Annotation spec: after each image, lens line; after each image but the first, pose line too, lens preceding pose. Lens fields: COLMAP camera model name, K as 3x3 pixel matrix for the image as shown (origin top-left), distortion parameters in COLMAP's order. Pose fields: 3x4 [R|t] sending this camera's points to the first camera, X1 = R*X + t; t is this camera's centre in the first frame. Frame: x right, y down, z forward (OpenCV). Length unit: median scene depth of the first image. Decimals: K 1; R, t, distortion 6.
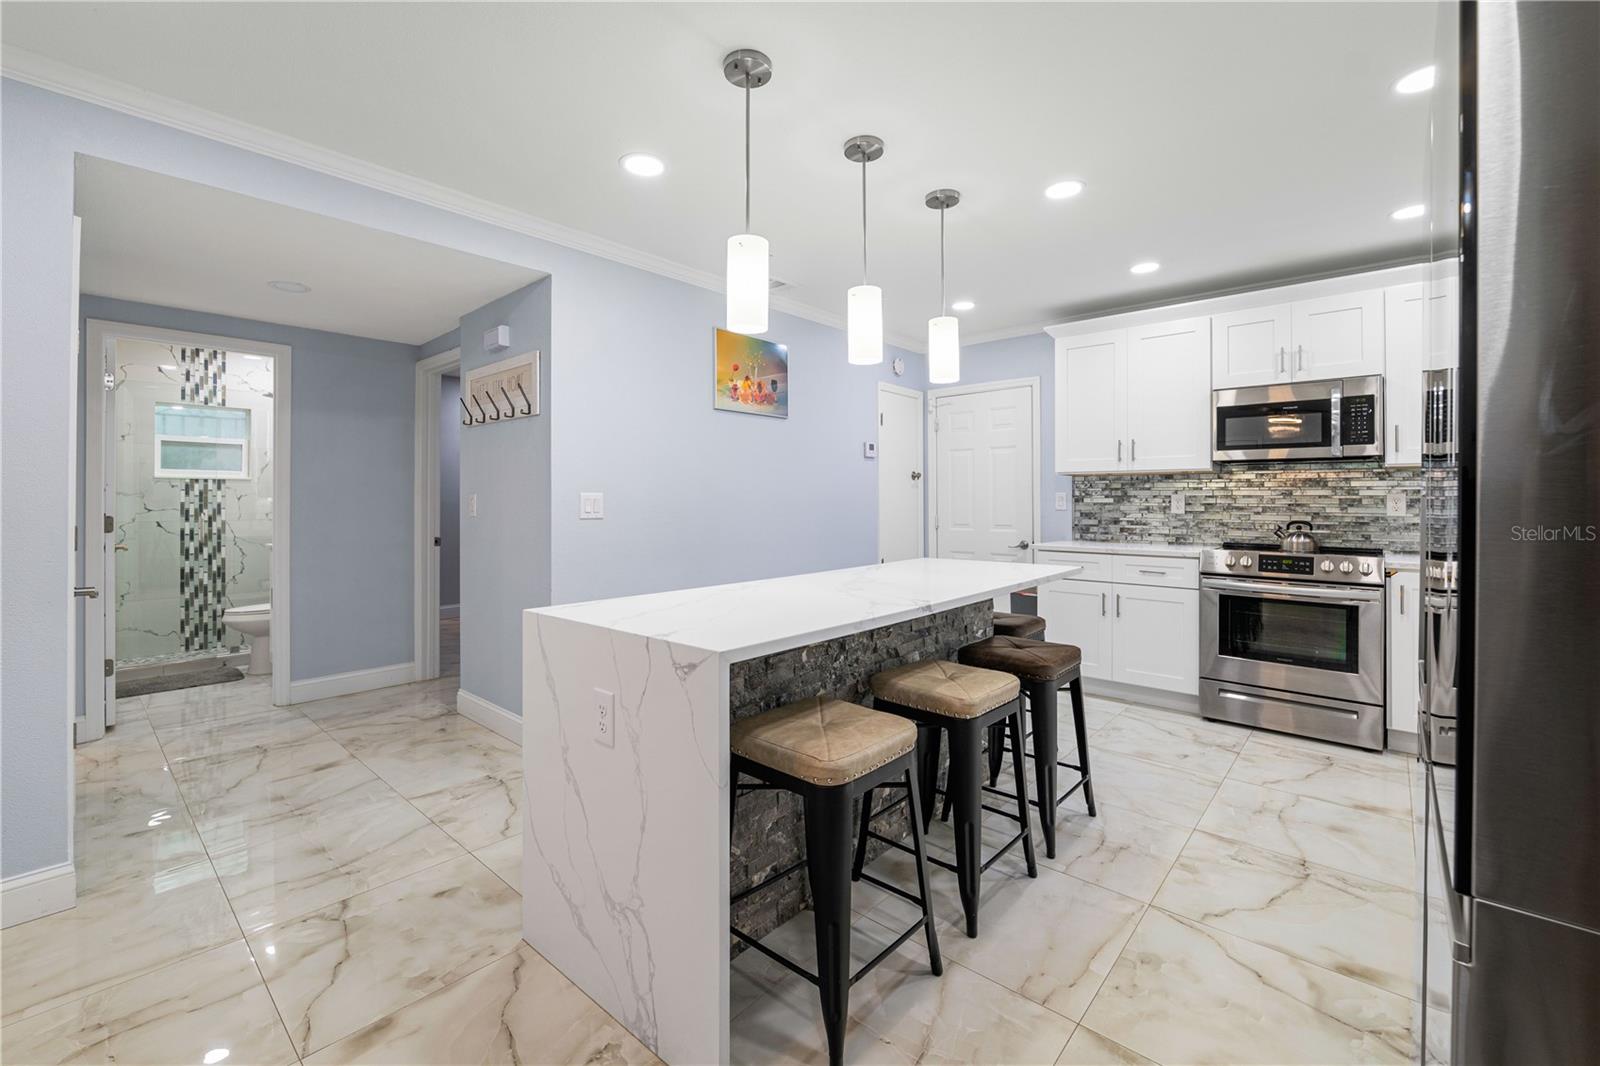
lens RADIAL K [[671.7, 0, 802.6], [0, 671.7, 496.7], [0, 0, 1]] dist [-0.011415, -0.000117]
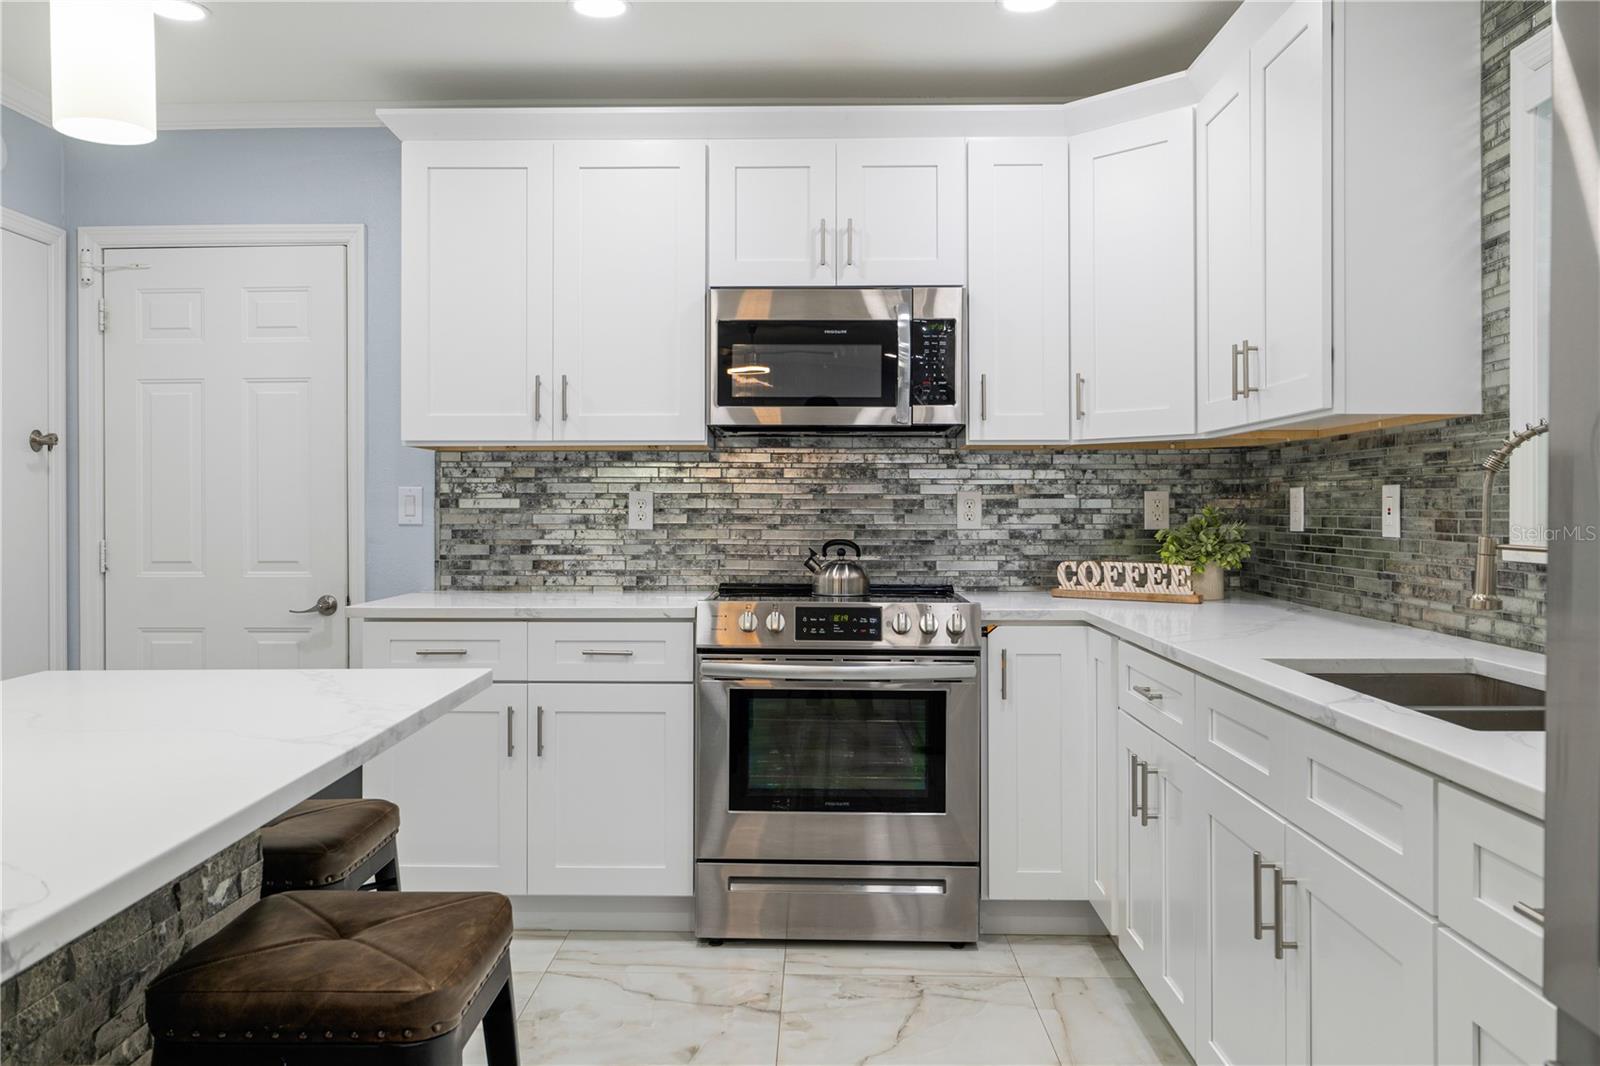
lens RADIAL K [[1219.7, 0, 796.0], [0, 1219.7, 498.2], [0, 0, 1]] dist [0.000139, -0.001479]
pose [[0.764091, 0.001479, 0.645107, 0.059026], [-0.001725, 0.999998, -0.000250, 0.001785], [-0.645106, -0.000922, 0.764092, 0.228216]]
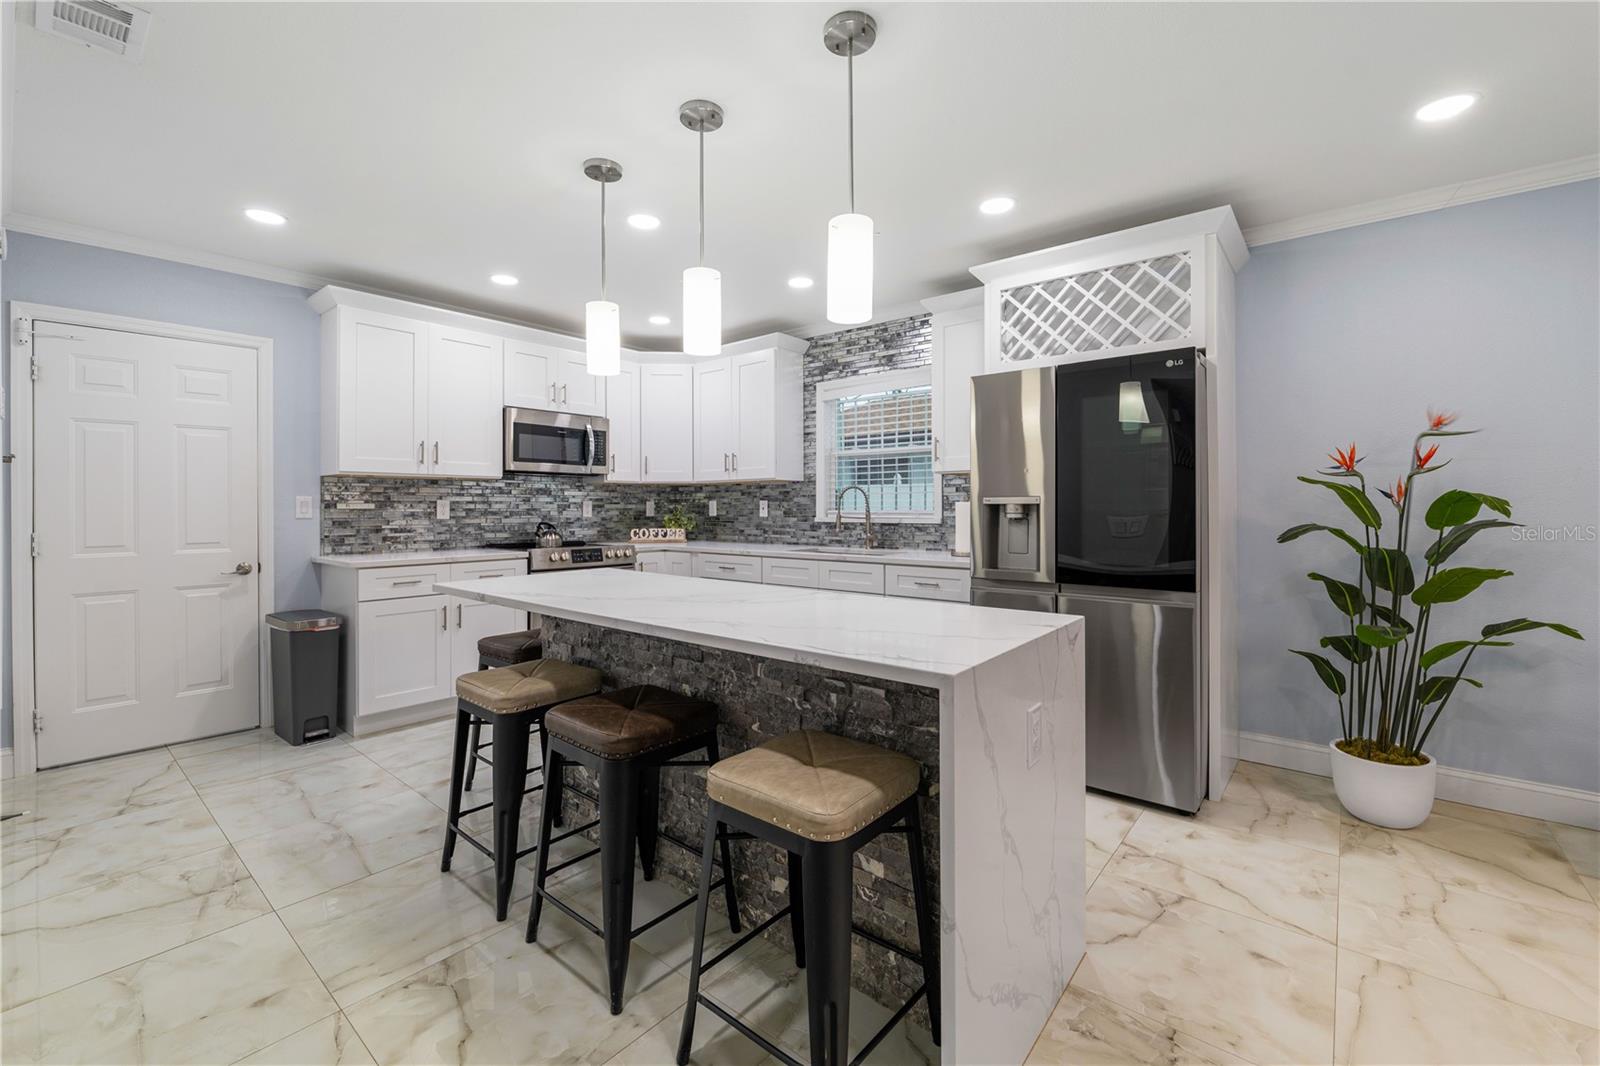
lens RADIAL K [[667.1, 0, 797.8], [0, 667.1, 502.2], [0, 0, 1]] dist [-0.007976, 0.000228]
pose [[-0.022078, 0.003991, 0.999748, -0.456875], [-0.004921, 0.999979, -0.004100, 0.001486], [-0.999744, -0.005010, -0.022058, 0.503107]]
